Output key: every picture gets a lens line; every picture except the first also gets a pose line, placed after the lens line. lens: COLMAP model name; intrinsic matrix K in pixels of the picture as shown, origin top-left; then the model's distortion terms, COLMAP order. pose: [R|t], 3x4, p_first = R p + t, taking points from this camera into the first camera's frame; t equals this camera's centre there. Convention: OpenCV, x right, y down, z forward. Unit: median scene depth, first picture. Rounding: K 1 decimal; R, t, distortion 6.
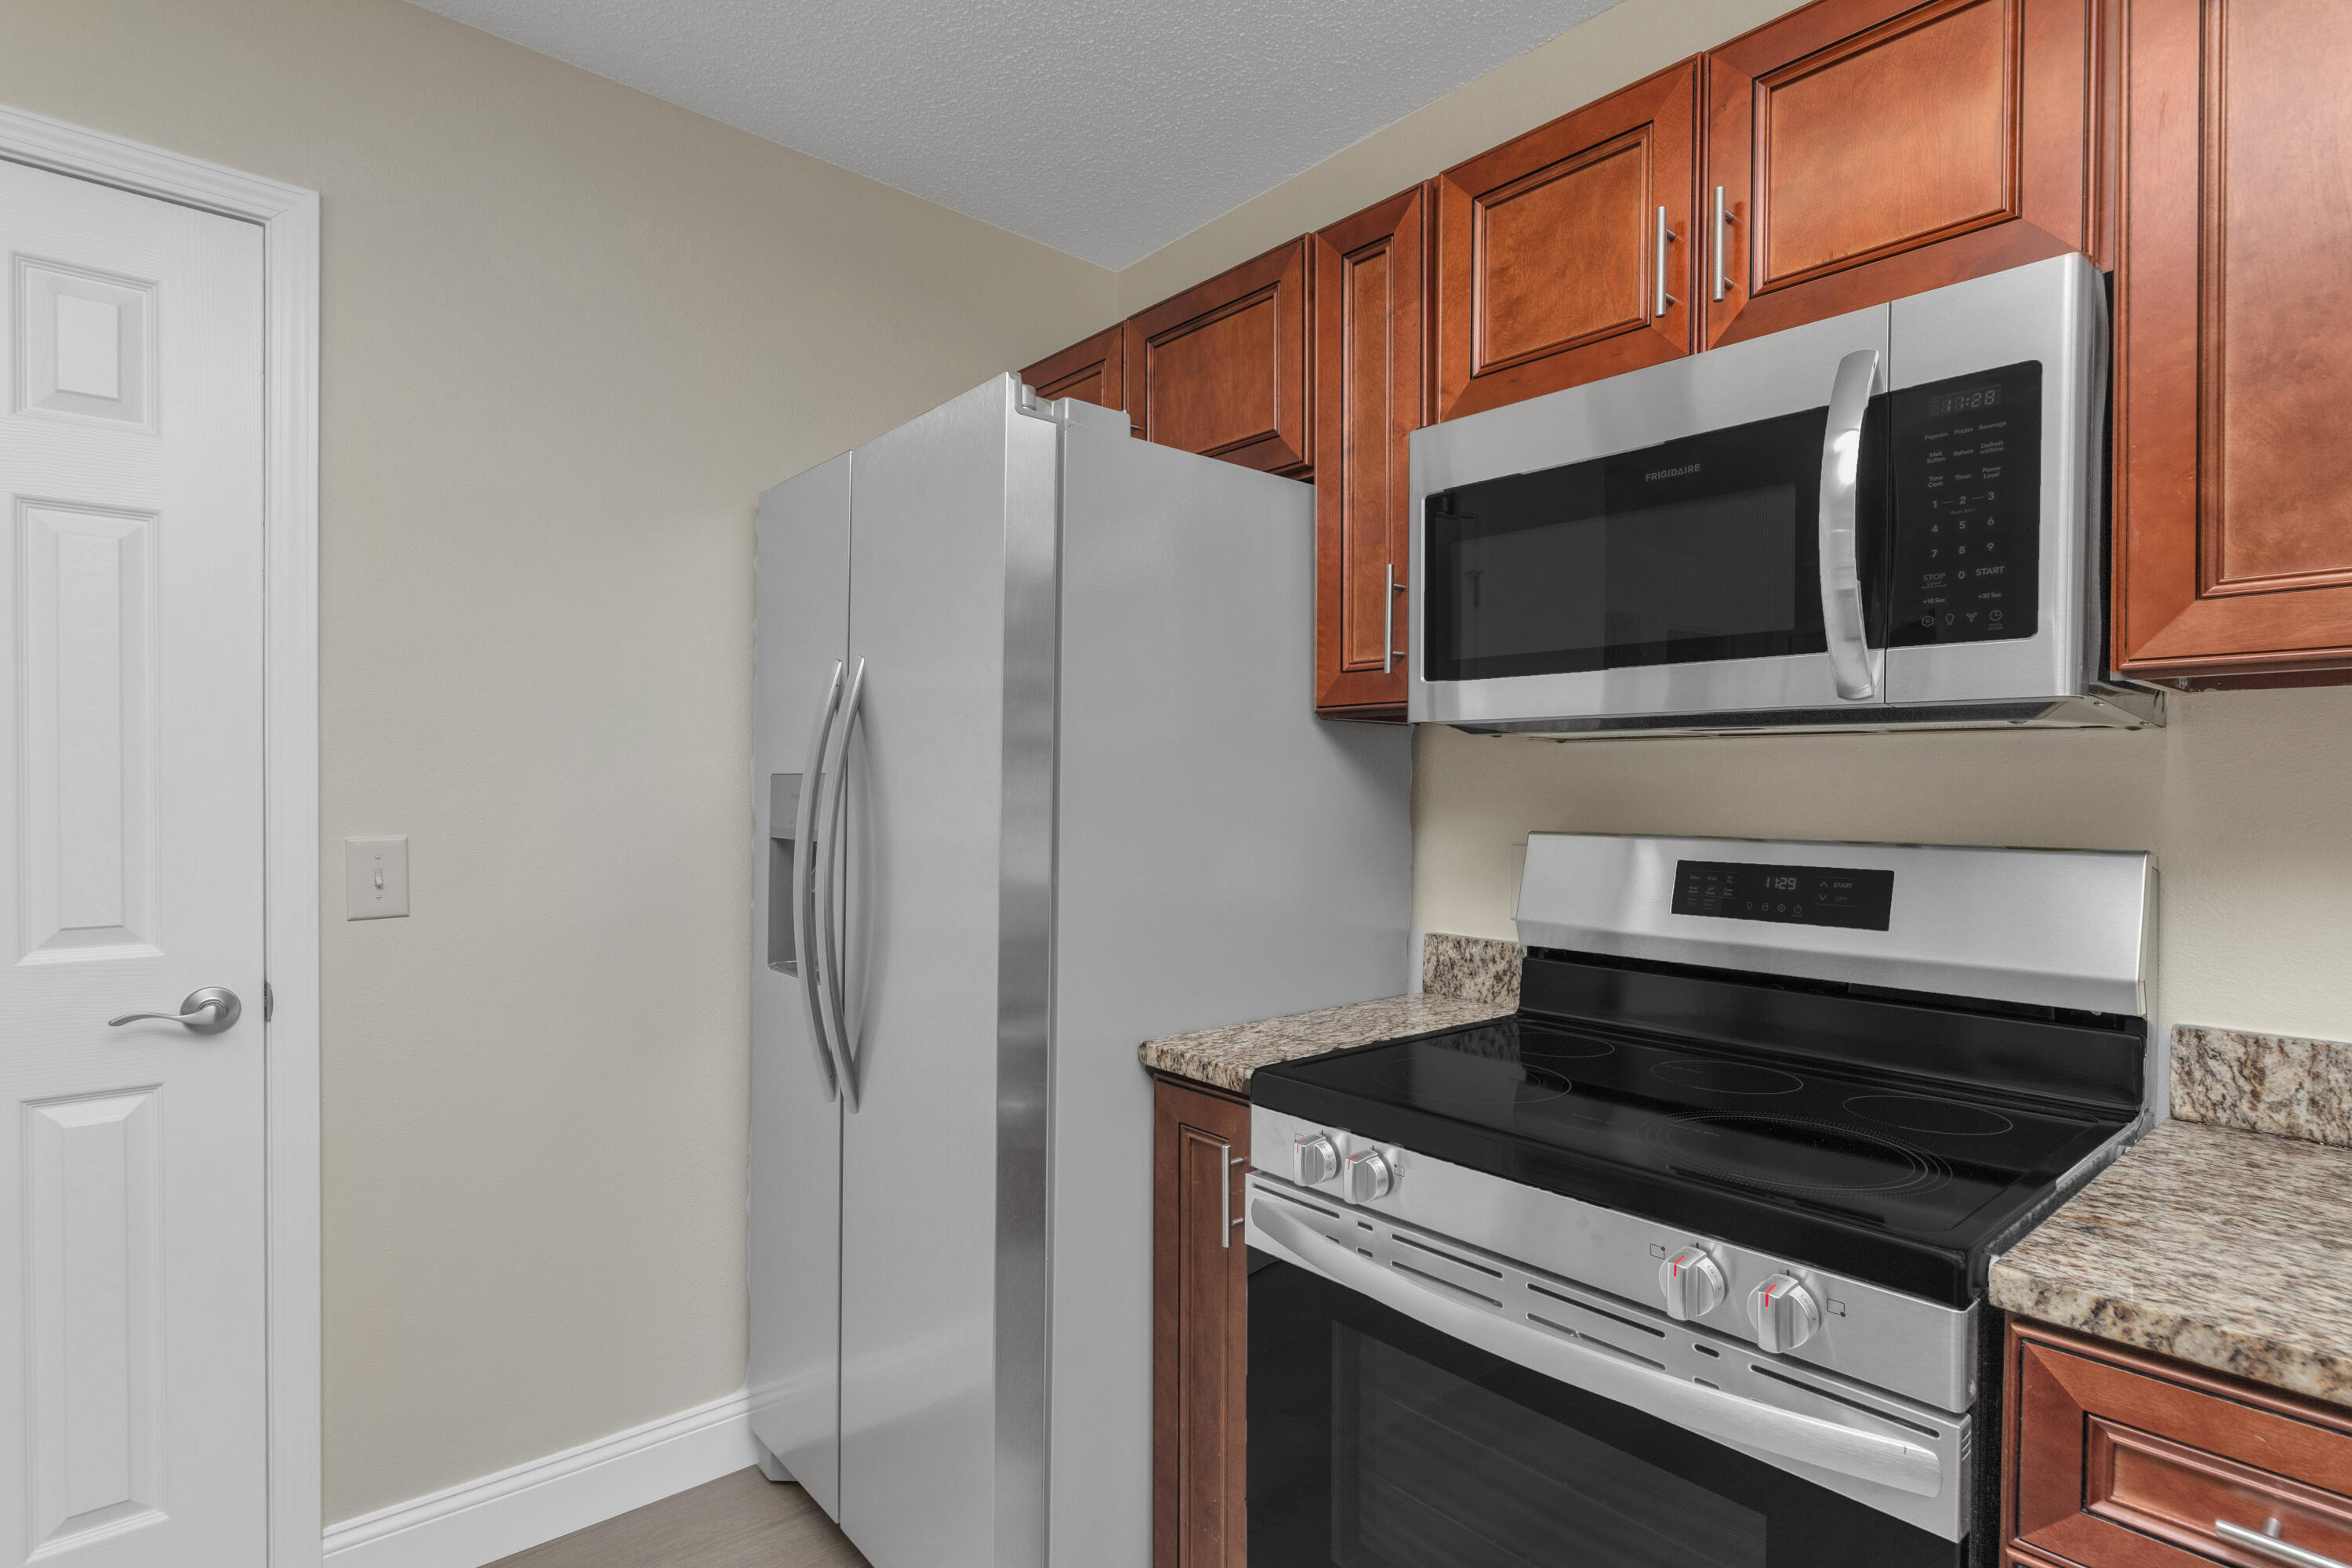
lens RADIAL K [[1171.9, 0, 1161.4], [0, 1171.9, 800.9], [0, 0, 1]] dist [0.001053, -0.000256]
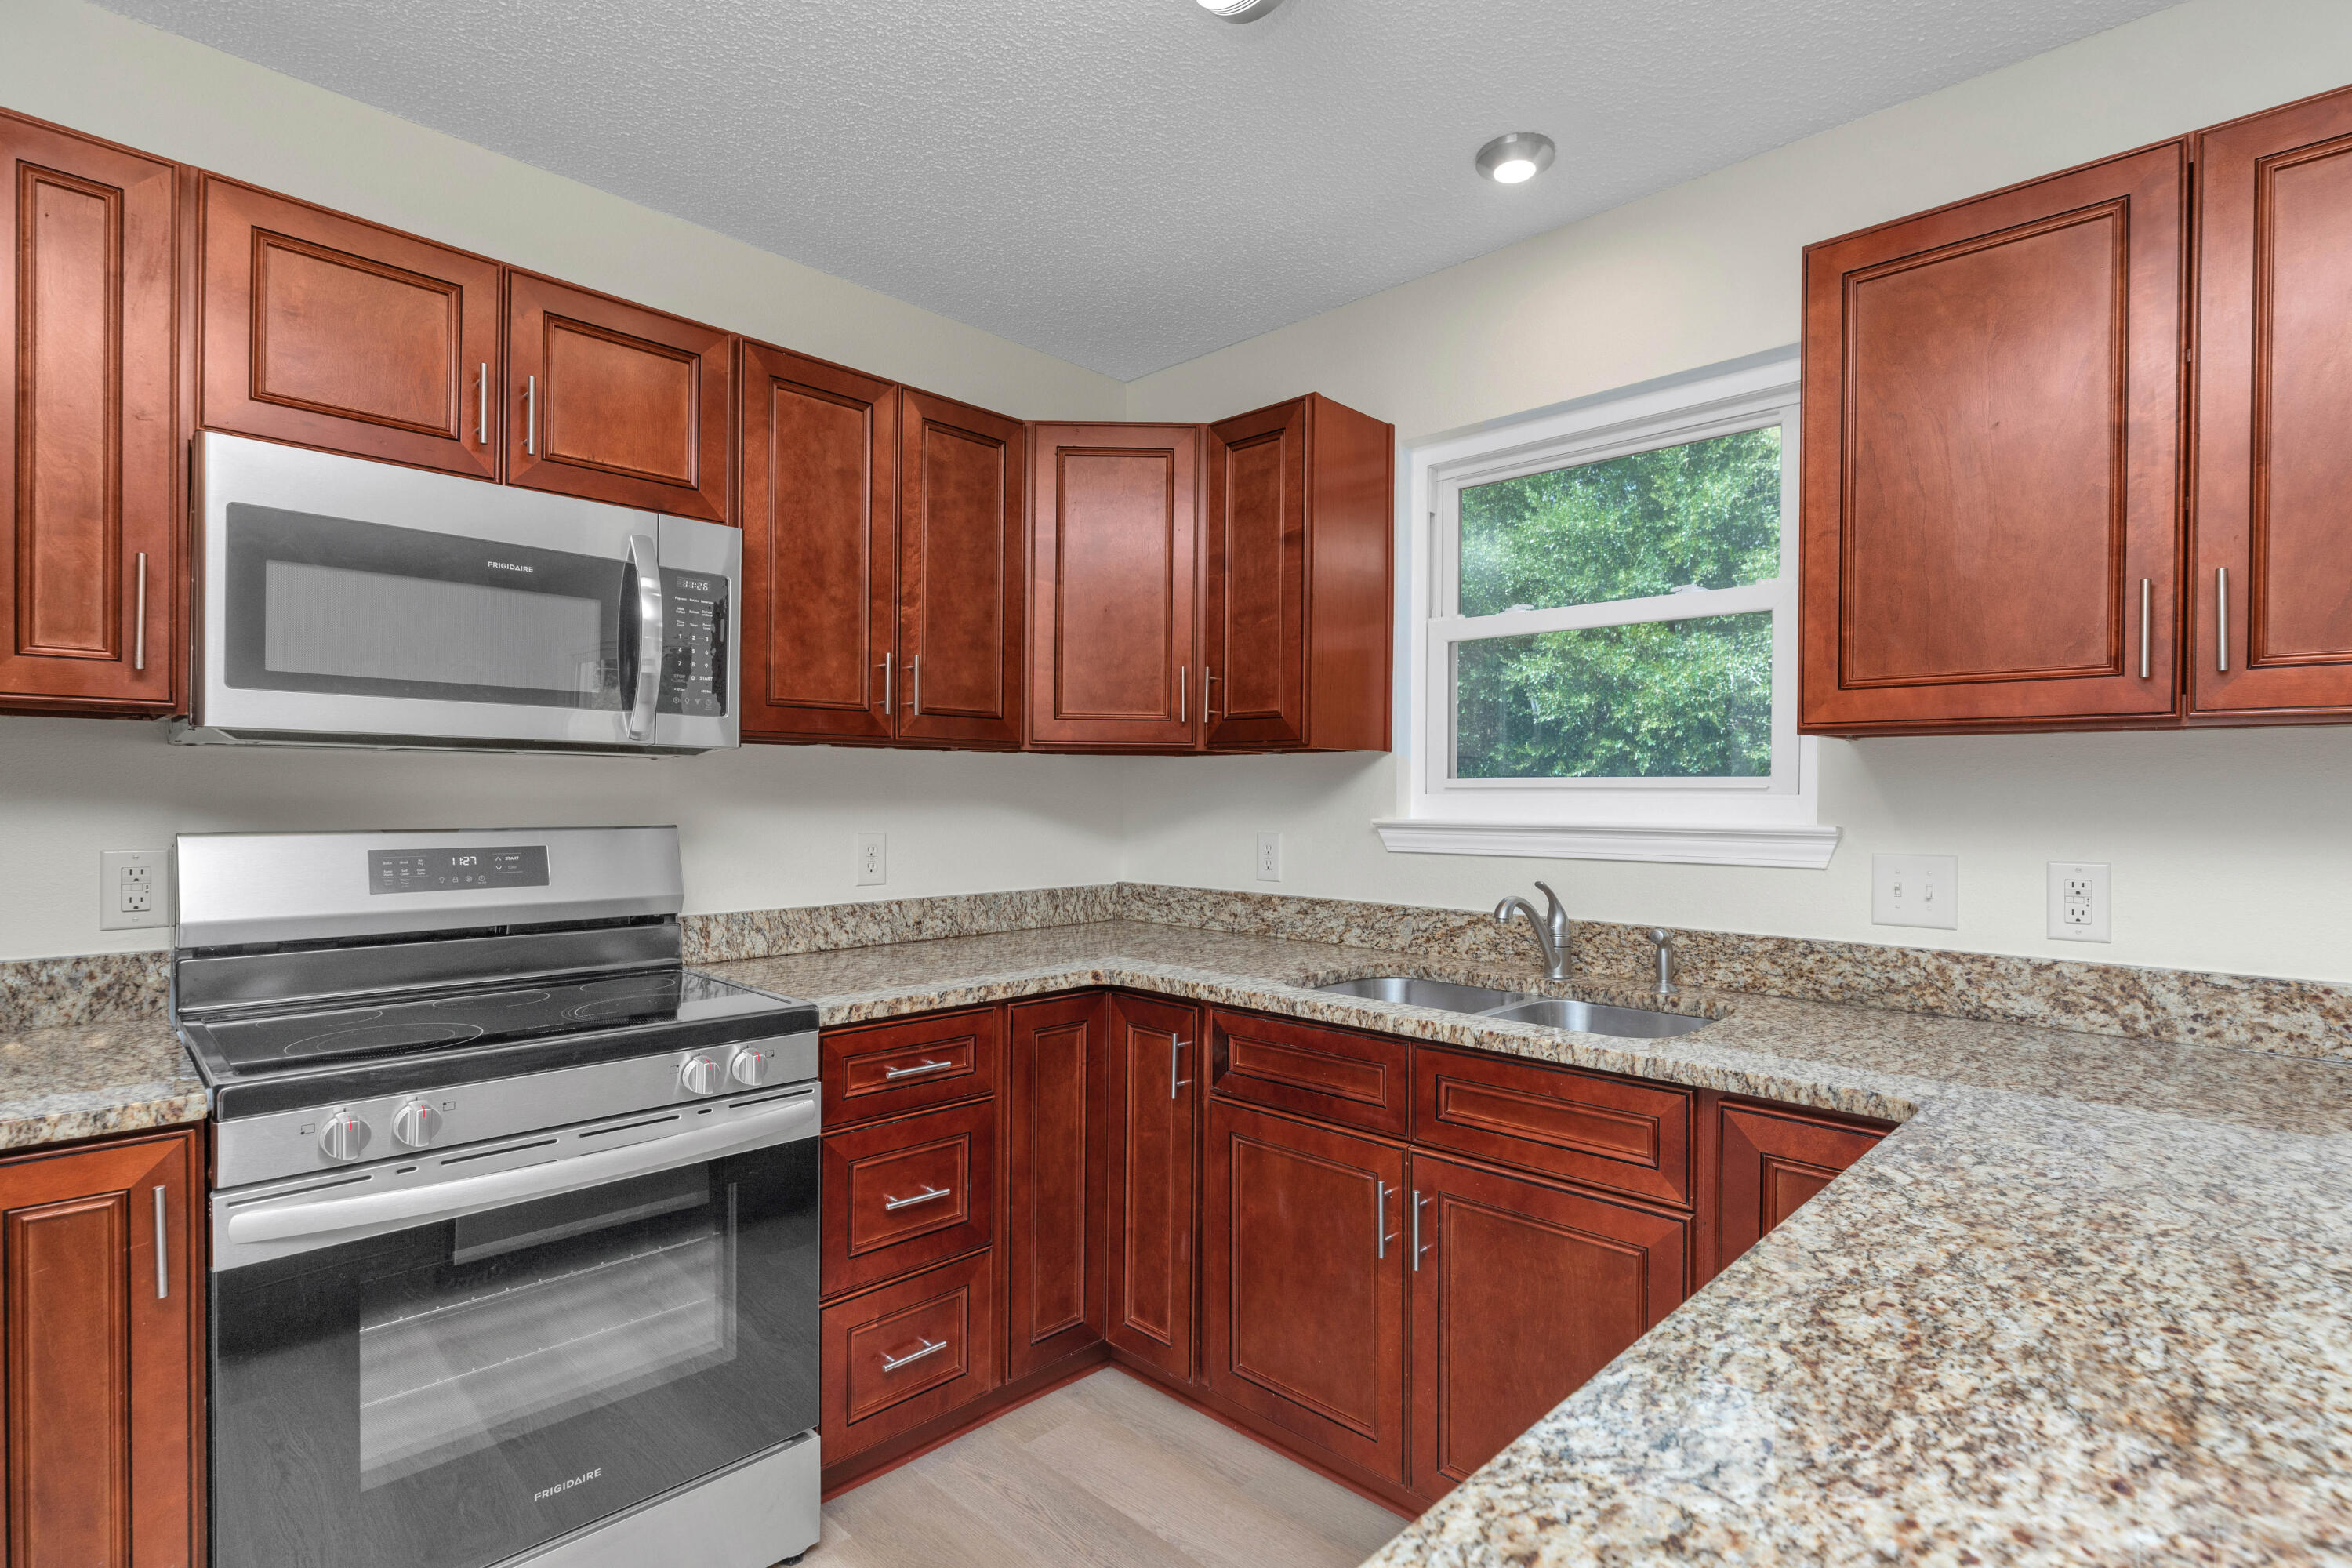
lens RADIAL K [[1122.0, 0, 1185.8], [0, 1122.0, 808.1], [0, 0, 1]] dist [-0.014605, 0.000229]
pose [[-0.076394, -0.018670, 0.996903, -0.866943], [0.003211, 0.999815, 0.018970, -0.014146], [-0.997073, 0.004651, -0.076320, 0.274254]]
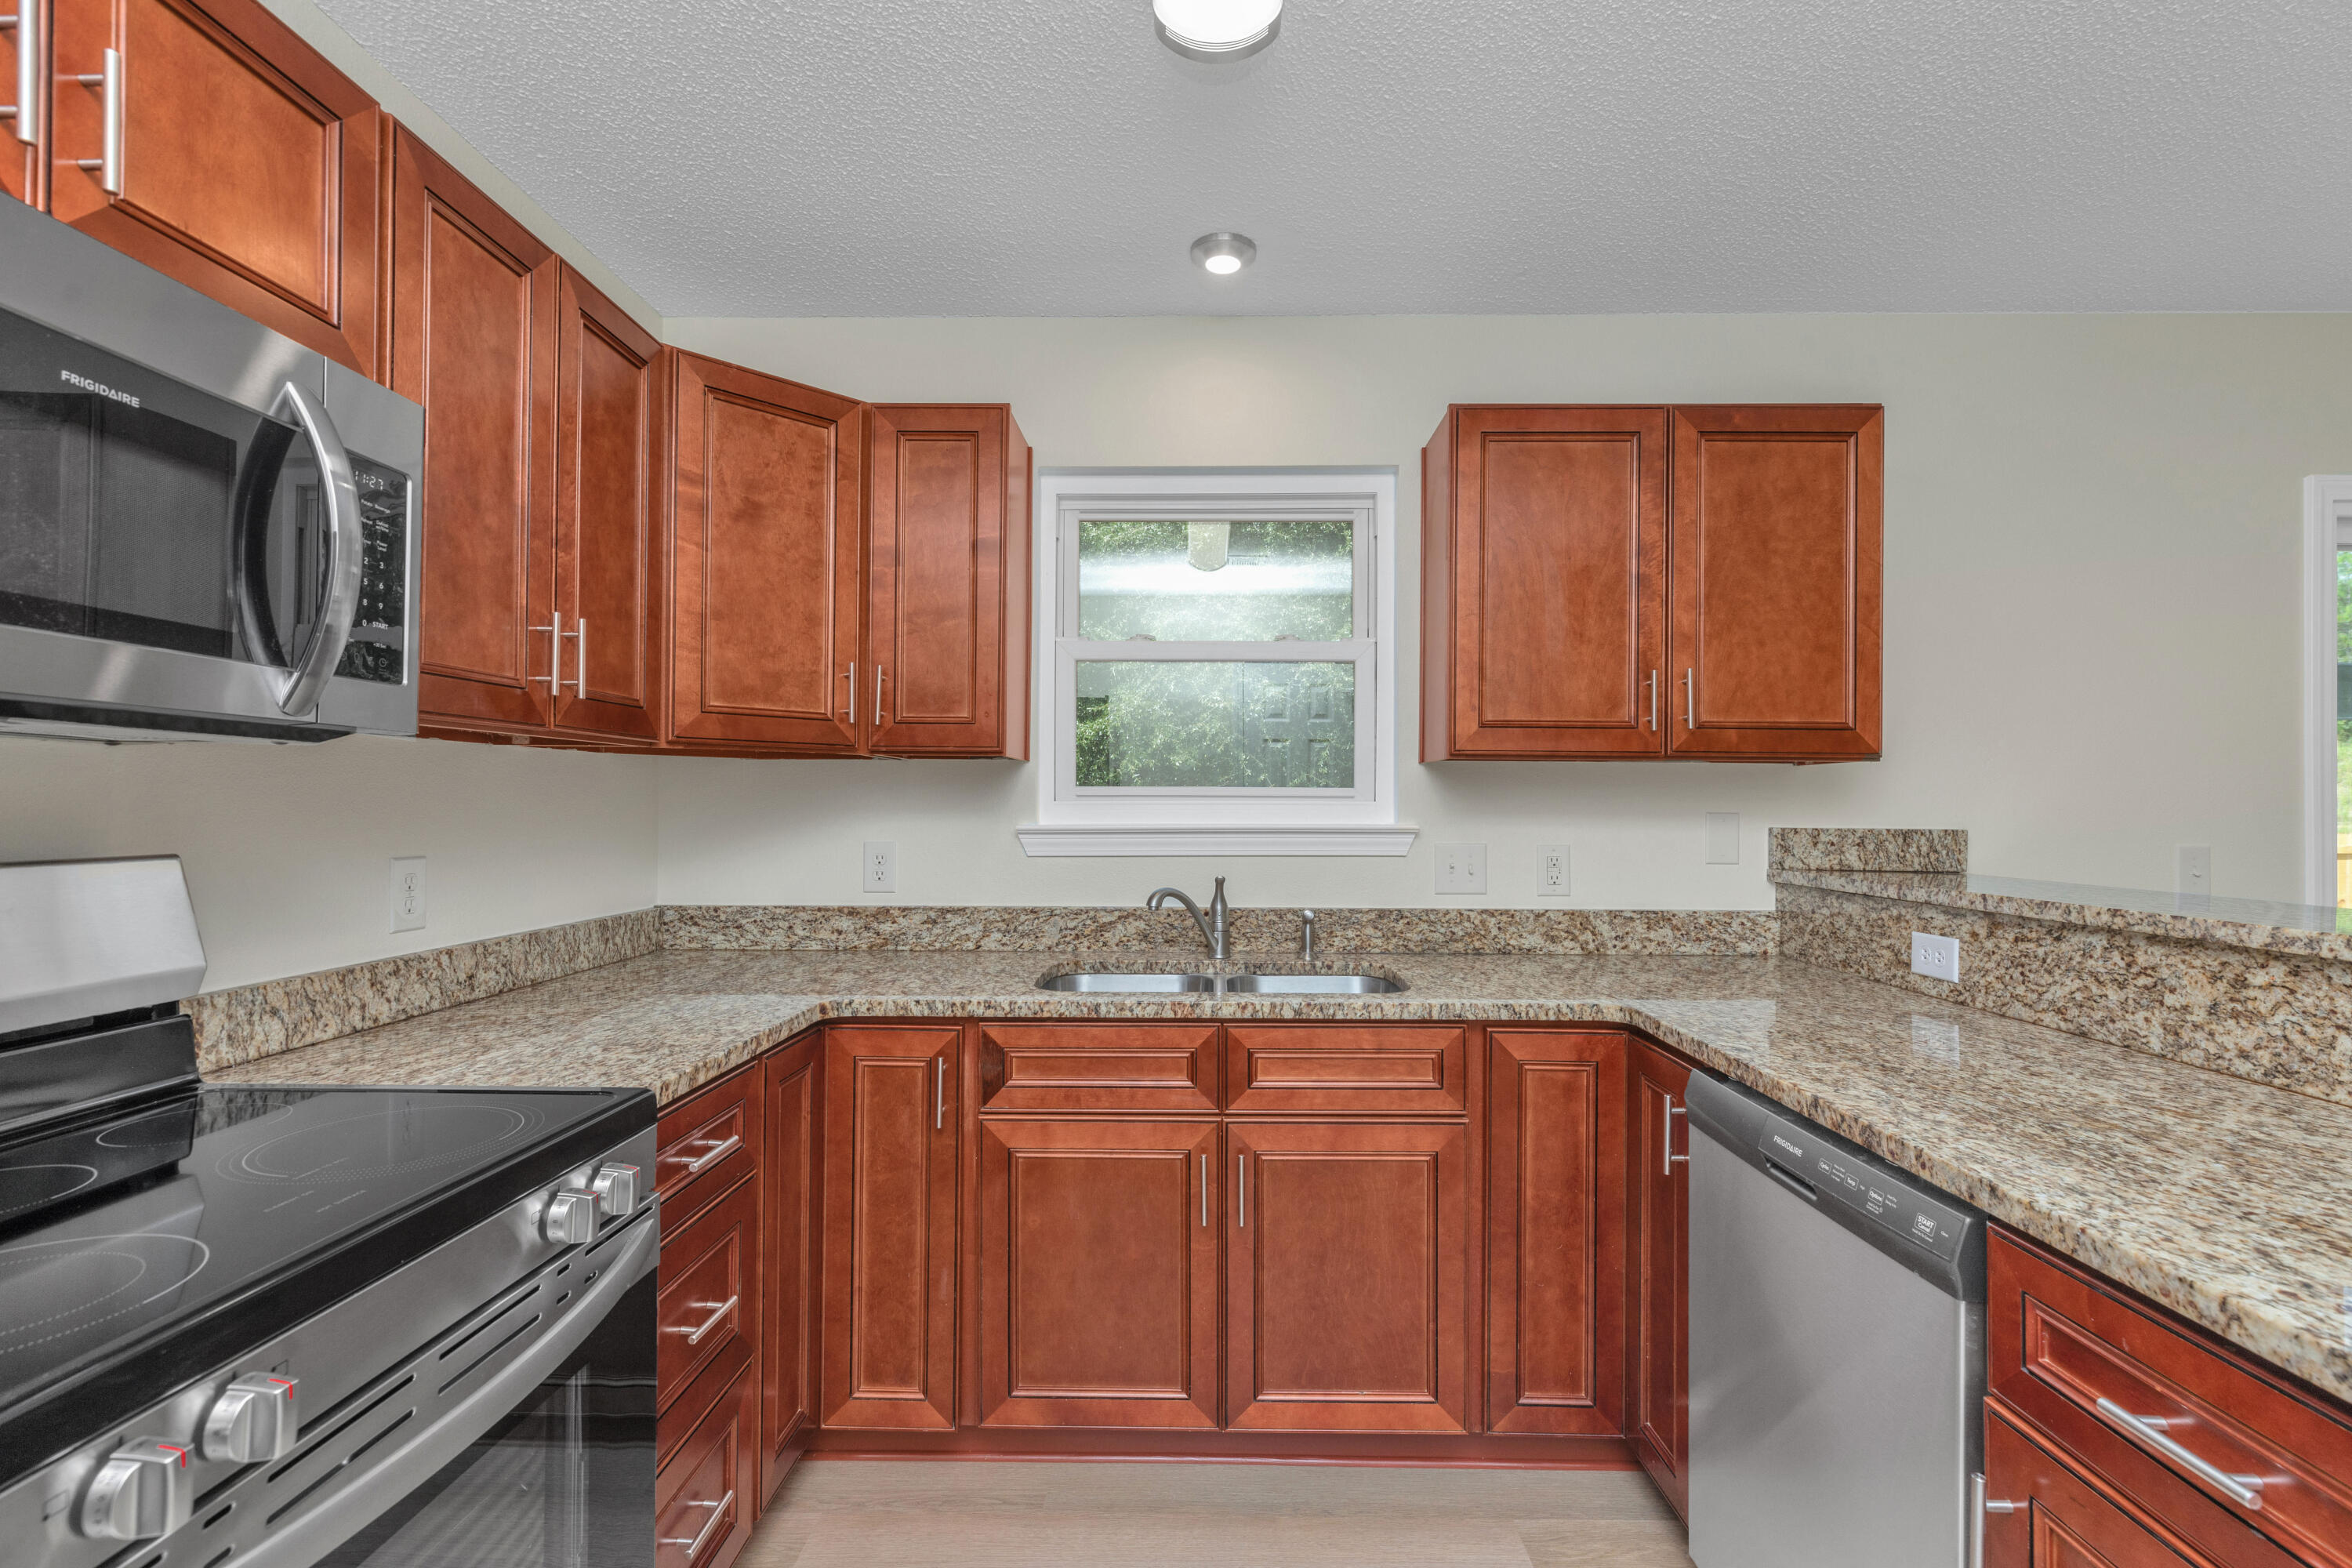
lens RADIAL K [[1069.8, 0, 1174.1], [0, 1069.8, 807.3], [0, 0, 1]] dist [0.000296, 0.000100]
pose [[-0.734059, -0.011064, 0.678996, -0.502074], [-0.001756, 0.999895, 0.014394, -0.017513], [-0.679084, 0.009374, -0.734001, 0.945132]]
